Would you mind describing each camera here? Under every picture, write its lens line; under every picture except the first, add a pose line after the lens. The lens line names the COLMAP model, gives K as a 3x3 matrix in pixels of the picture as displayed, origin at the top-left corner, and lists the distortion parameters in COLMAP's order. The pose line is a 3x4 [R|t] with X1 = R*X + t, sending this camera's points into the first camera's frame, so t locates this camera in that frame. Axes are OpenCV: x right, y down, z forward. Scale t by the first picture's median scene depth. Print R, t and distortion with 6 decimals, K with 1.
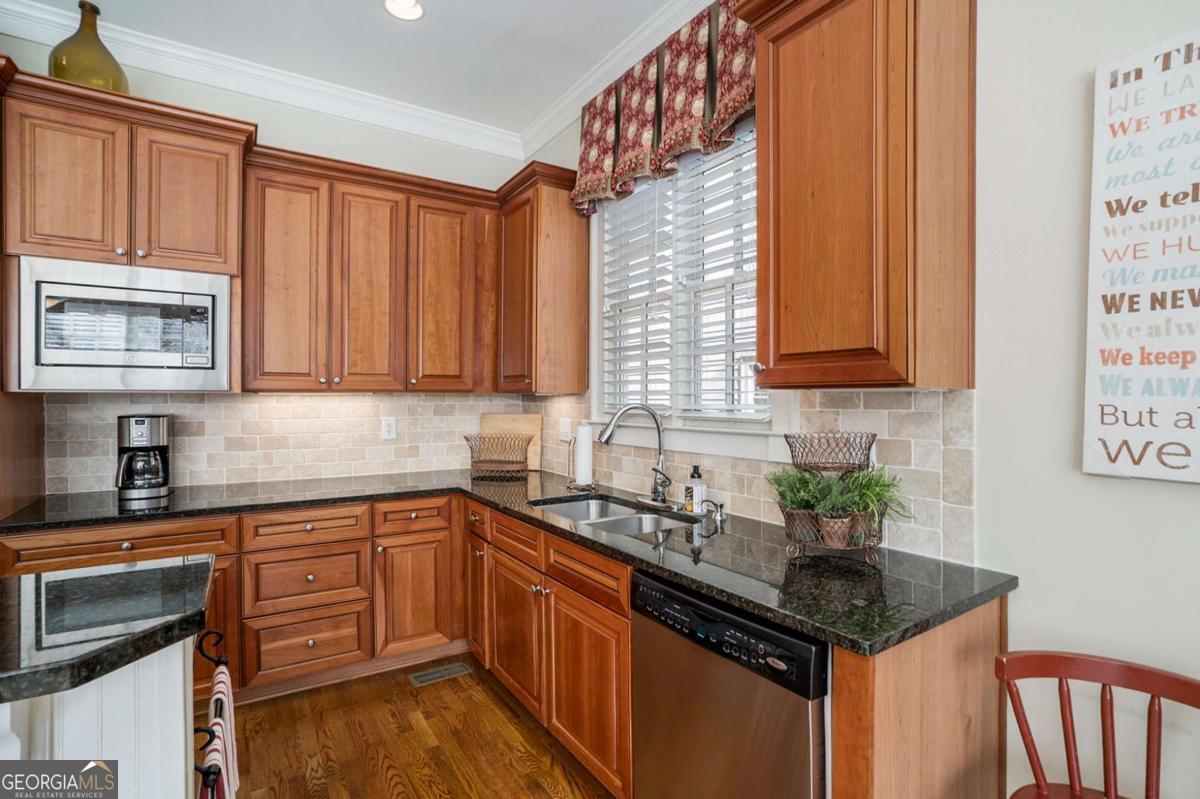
lens RADIAL K [[553.4, 0, 600.0], [0, 553.4, 399.5], [0, 0, 1]] dist [-0.017993, -0.000105]
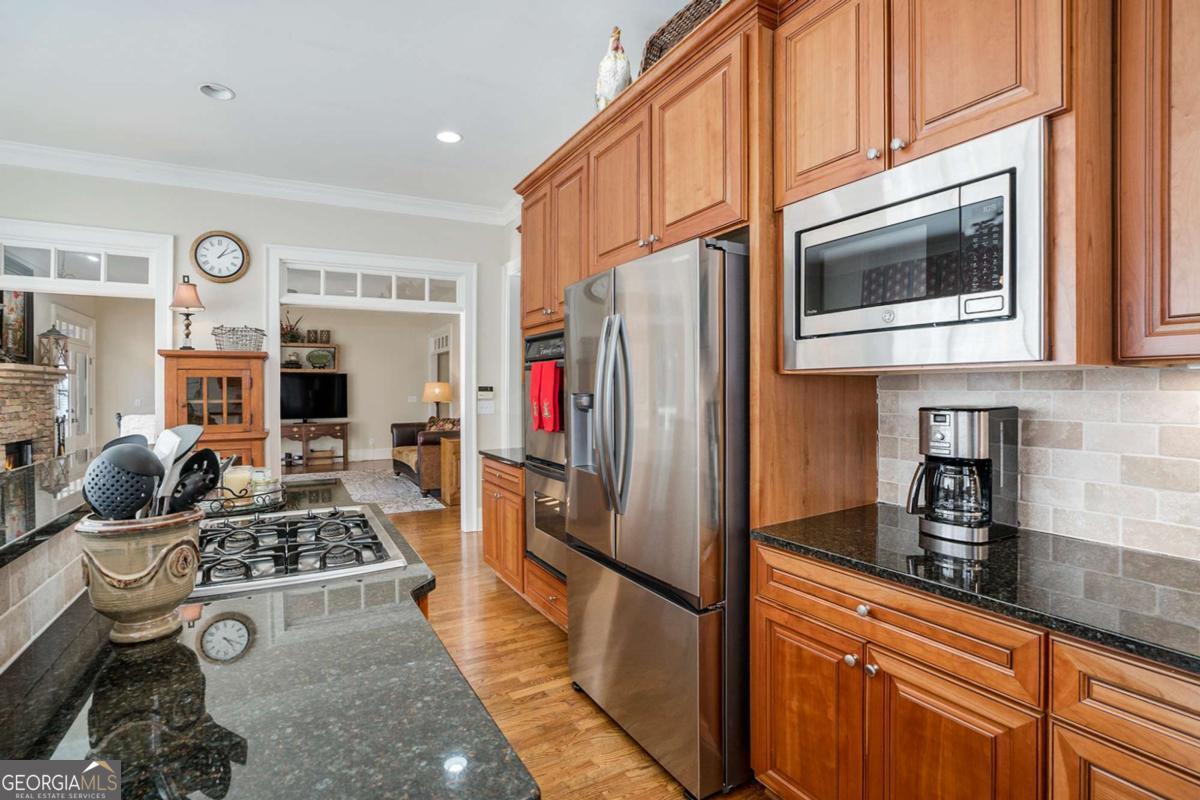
lens RADIAL K [[553.4, 0, 600.0], [0, 553.4, 400.0], [0, 0, 1]] dist [-0.017993, -0.000105]
pose [[-0.049287, 0.016542, -0.998648, -0.194646], [0.003095, 0.999861, 0.016410, 0.009021], [0.998780, -0.002282, -0.049331, 0.664451]]
